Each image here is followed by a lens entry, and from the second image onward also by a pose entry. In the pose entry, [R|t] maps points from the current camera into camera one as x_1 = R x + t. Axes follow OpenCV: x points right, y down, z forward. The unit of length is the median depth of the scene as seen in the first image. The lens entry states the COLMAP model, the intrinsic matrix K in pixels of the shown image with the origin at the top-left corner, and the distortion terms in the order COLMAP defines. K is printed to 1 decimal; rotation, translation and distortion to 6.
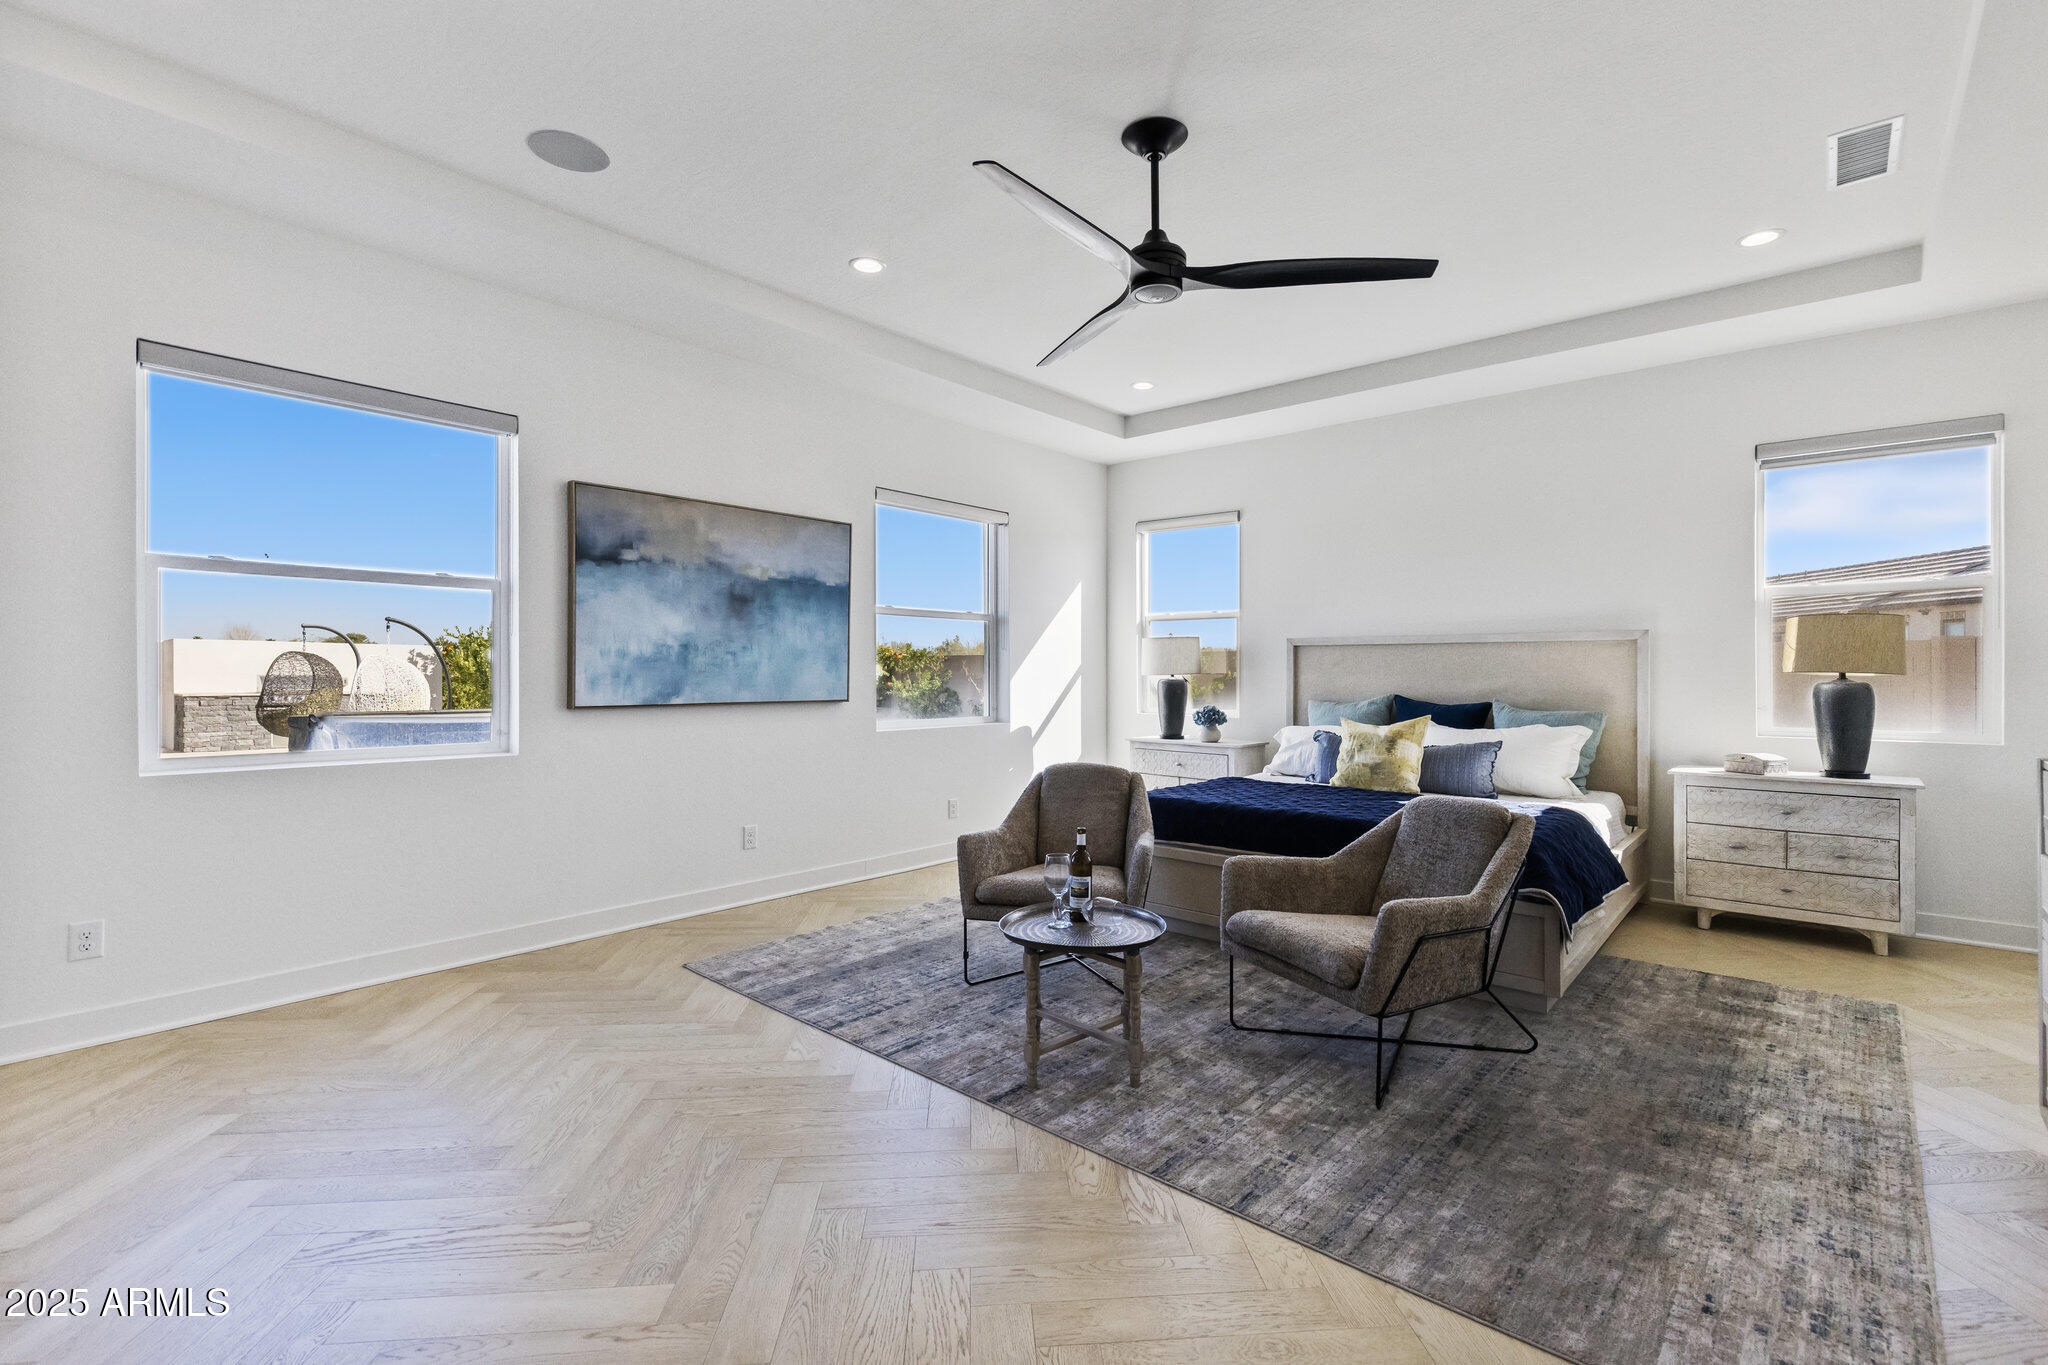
lens RADIAL K [[919.8, 0, 1047.1], [0, 919.8, 679.0], [0, 0, 1]] dist [0.003282, -0.000237]
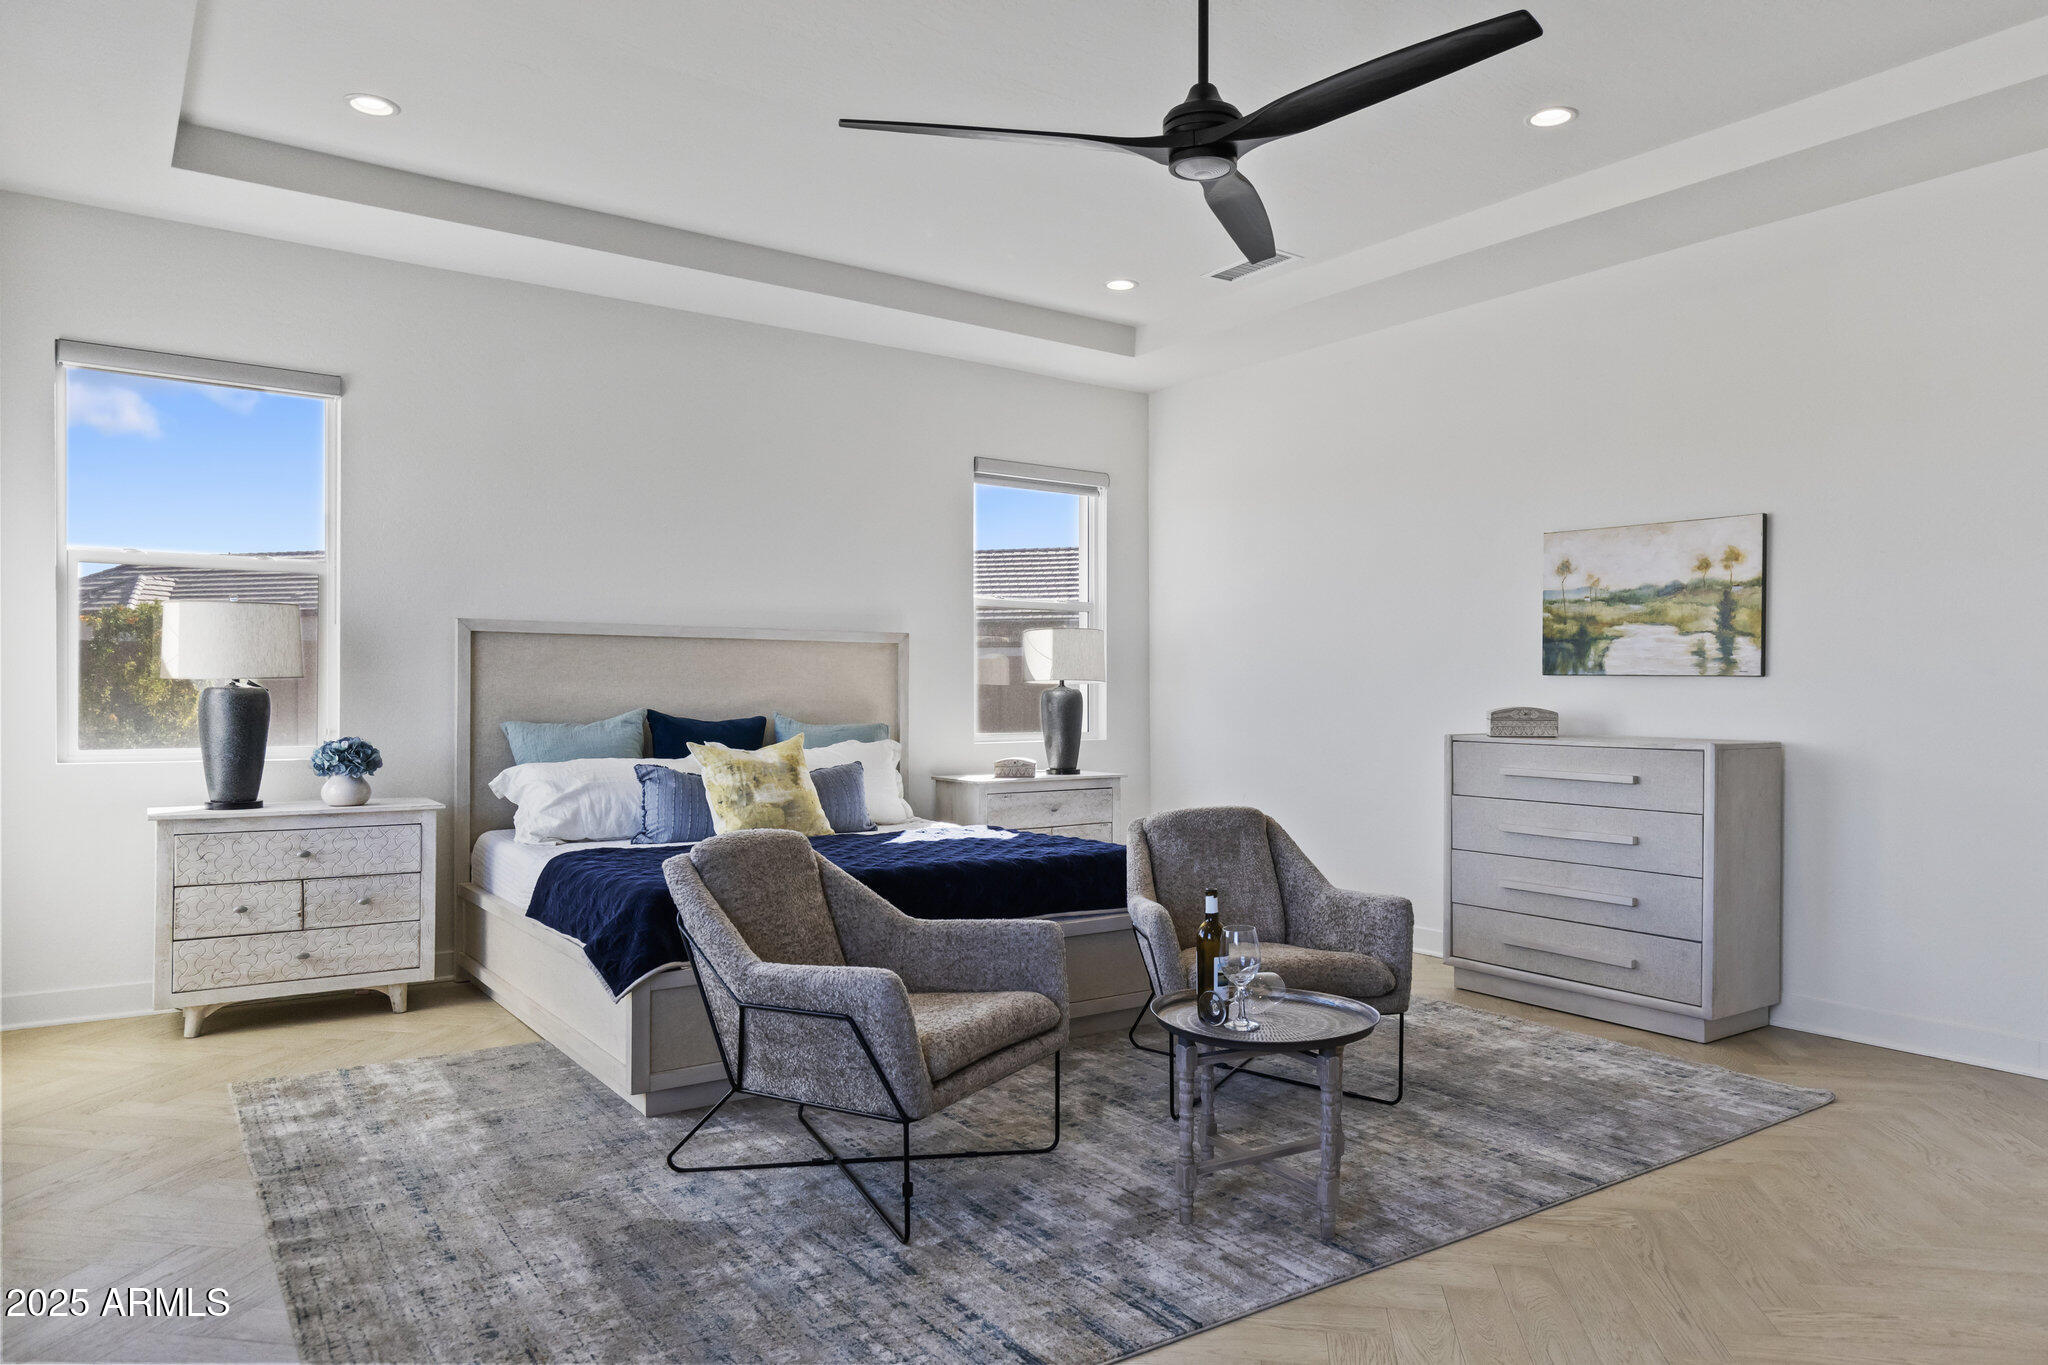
lens RADIAL K [[1349.3, 0, 1027.4], [0, 1349.3, 732.2], [0, 0, 1]] dist [0.002308, 0.001535]
pose [[0.229658, -0.033920, 0.972680, -0.738152], [-0.002215, 0.999372, 0.035374, -0.002931], [-0.973269, -0.010278, 0.229439, 0.651812]]
